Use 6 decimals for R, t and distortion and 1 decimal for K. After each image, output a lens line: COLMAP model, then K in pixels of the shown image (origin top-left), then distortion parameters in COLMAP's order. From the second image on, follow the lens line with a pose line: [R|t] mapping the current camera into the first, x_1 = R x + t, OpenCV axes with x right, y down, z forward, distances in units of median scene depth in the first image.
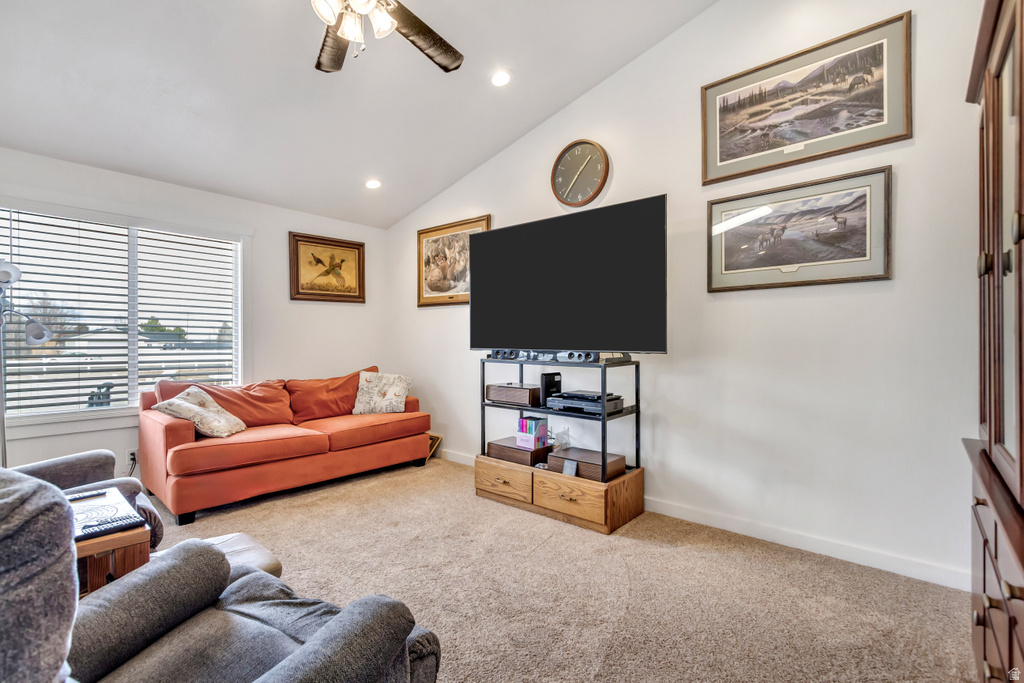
lens RADIAL K [[468.0, 0, 512.5], [0, 468.0, 344.8], [0, 0, 1]] dist [0.016199, -0.007357]
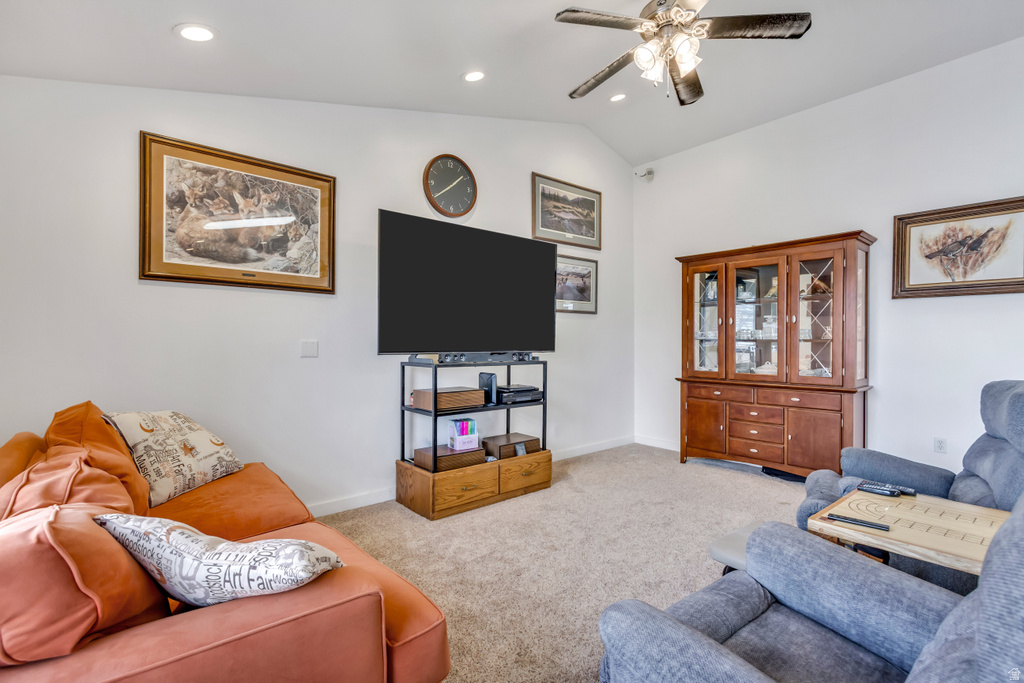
lens RADIAL K [[468.0, 0, 512.5], [0, 468.0, 344.8], [0, 0, 1]] dist [0.016199, -0.007357]
pose [[0.153337, -0.008057, 0.988141, -1.062124], [0.004647, 0.999962, 0.007432, -0.014882], [-0.988163, 0.003453, 0.153369, 0.833564]]
